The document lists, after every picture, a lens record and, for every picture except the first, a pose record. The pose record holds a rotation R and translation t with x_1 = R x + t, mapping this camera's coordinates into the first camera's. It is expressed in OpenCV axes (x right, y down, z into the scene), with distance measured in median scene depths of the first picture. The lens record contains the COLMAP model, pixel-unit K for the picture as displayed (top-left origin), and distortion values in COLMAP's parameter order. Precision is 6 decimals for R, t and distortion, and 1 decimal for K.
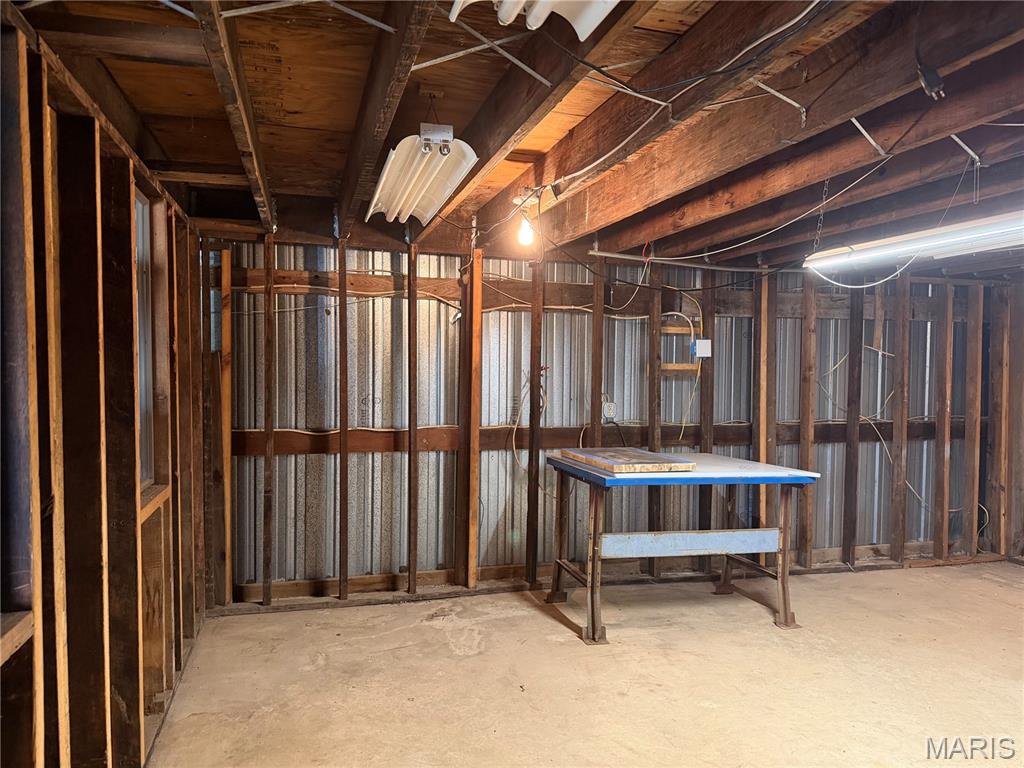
lens RADIAL K [[718.2, 0, 514.1], [0, 718.2, 379.8], [0, 0, 1]] dist [0.075910, -0.098802]
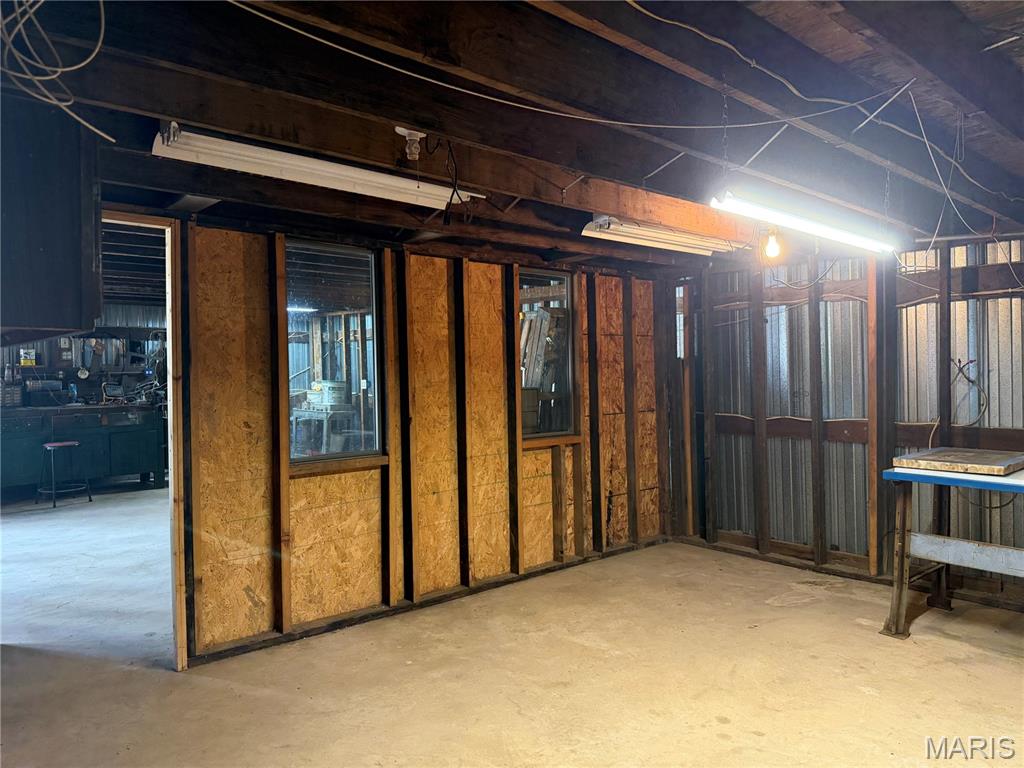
lens RADIAL K [[718.2, 0, 514.1], [0, 718.2, 379.8], [0, 0, 1]] dist [0.075910, -0.098802]
pose [[0.439791, -0.004508, -0.898089, 0.691998], [0.000547, 0.999989, -0.004751, 0.013032], [0.898100, 0.001598, 0.439789, 0.079812]]
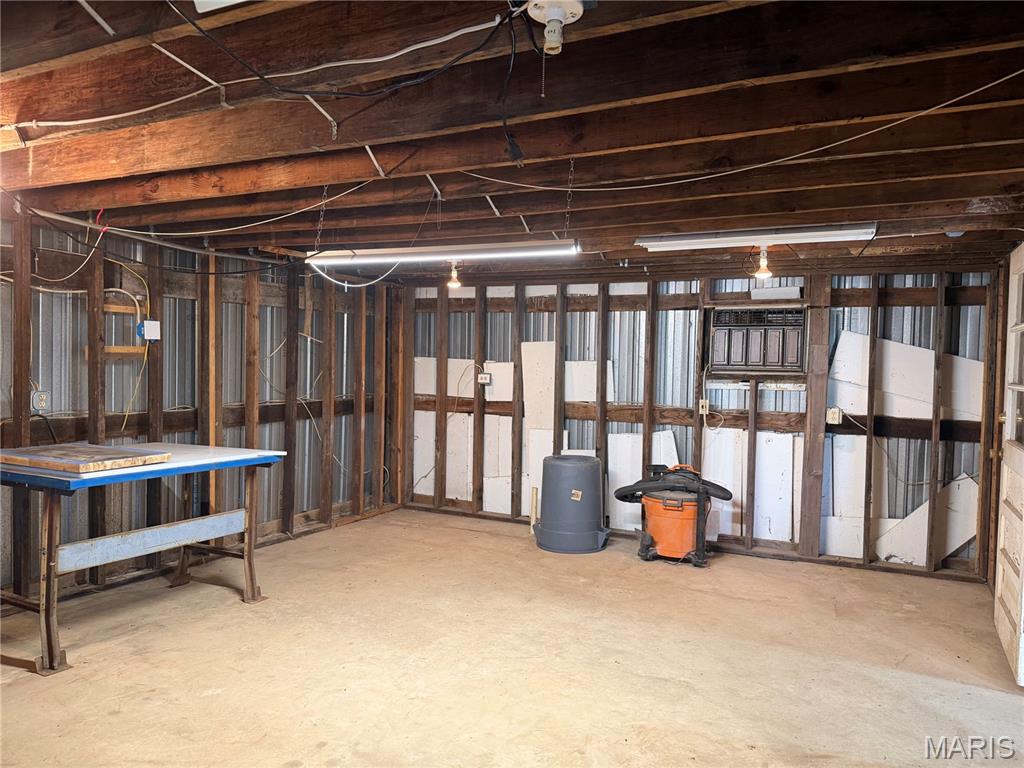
lens RADIAL K [[717.3, 0, 518.2], [0, 717.3, 382.2], [0, 0, 1]] dist [0.074635, -0.121849]
pose [[0.678814, -0.019812, 0.734043, -0.120996], [-0.002051, 0.999581, 0.028876, -0.005445], [-0.734307, -0.021107, 0.678489, 0.020051]]
